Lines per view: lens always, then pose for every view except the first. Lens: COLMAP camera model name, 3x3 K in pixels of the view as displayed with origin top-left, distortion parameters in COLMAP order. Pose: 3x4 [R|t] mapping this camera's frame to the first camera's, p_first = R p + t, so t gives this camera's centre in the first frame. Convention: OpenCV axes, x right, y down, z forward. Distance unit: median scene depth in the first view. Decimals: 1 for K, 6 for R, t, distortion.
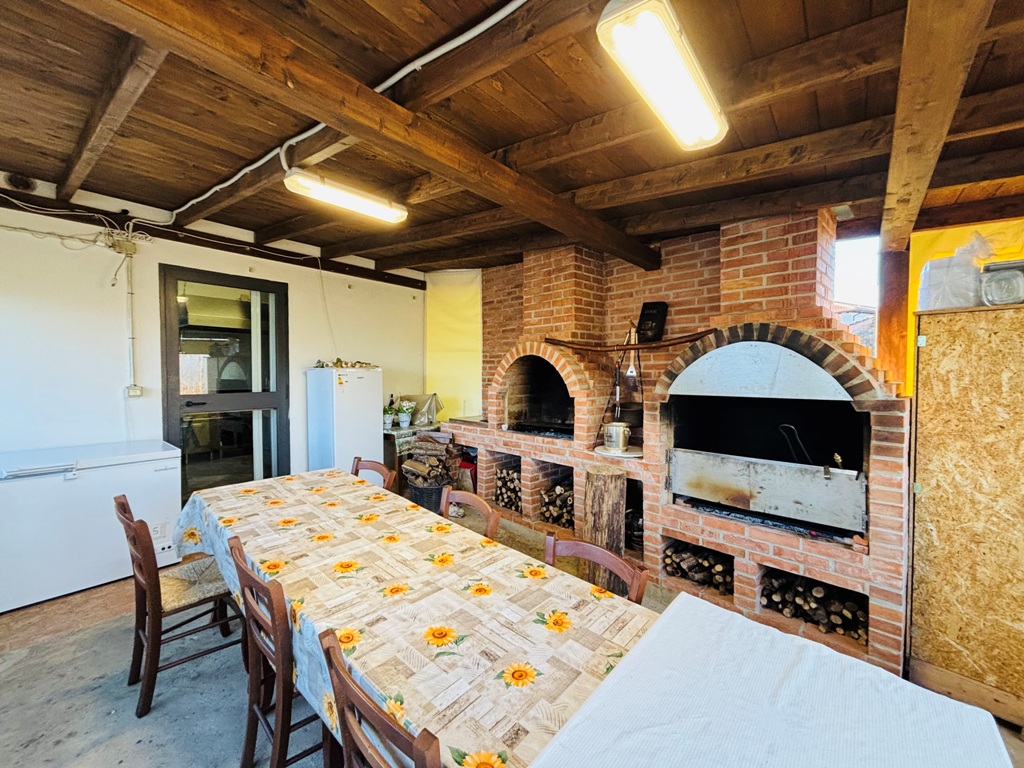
lens RADIAL K [[411.0, 0, 513.0], [0, 411.0, 381.0], [0, 0, 1]] dist [0.001053, -0.000162]
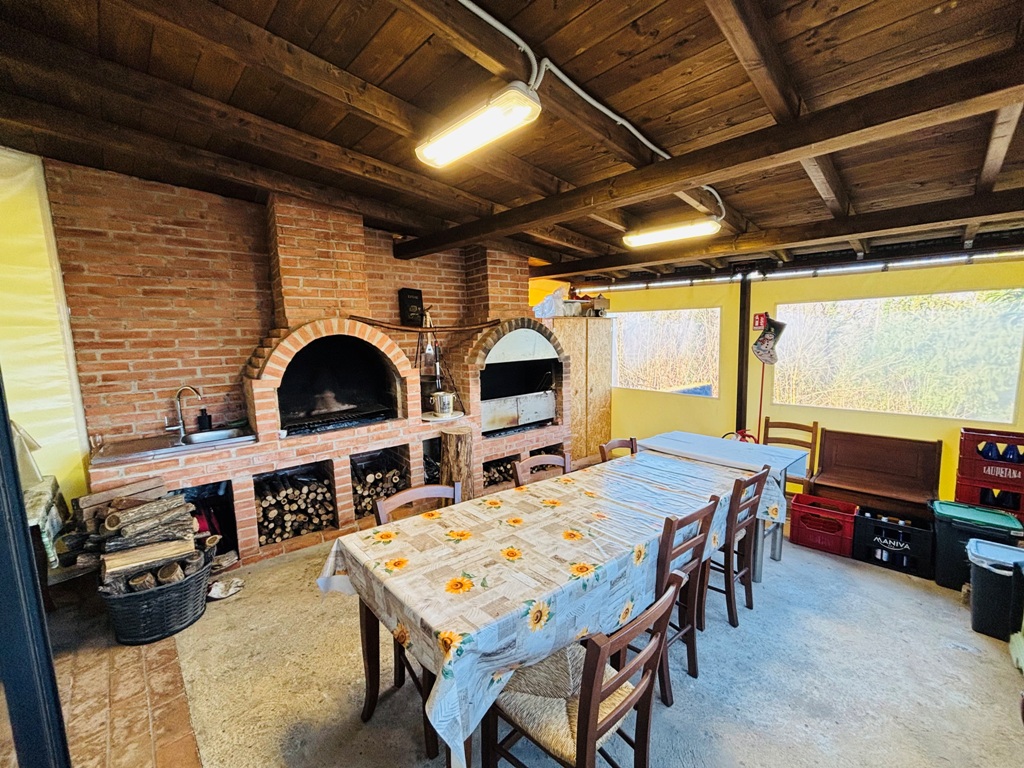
lens RADIAL K [[411.0, 0, 511.7], [0, 411.0, 387.0], [0, 0, 1]] dist [0.001053, -0.000162]
pose [[0.105462, -0.132012, 0.985622, -1.002005], [0.048268, 0.990661, 0.127523, -0.063647], [-0.993251, 0.034125, 0.110849, 0.740573]]
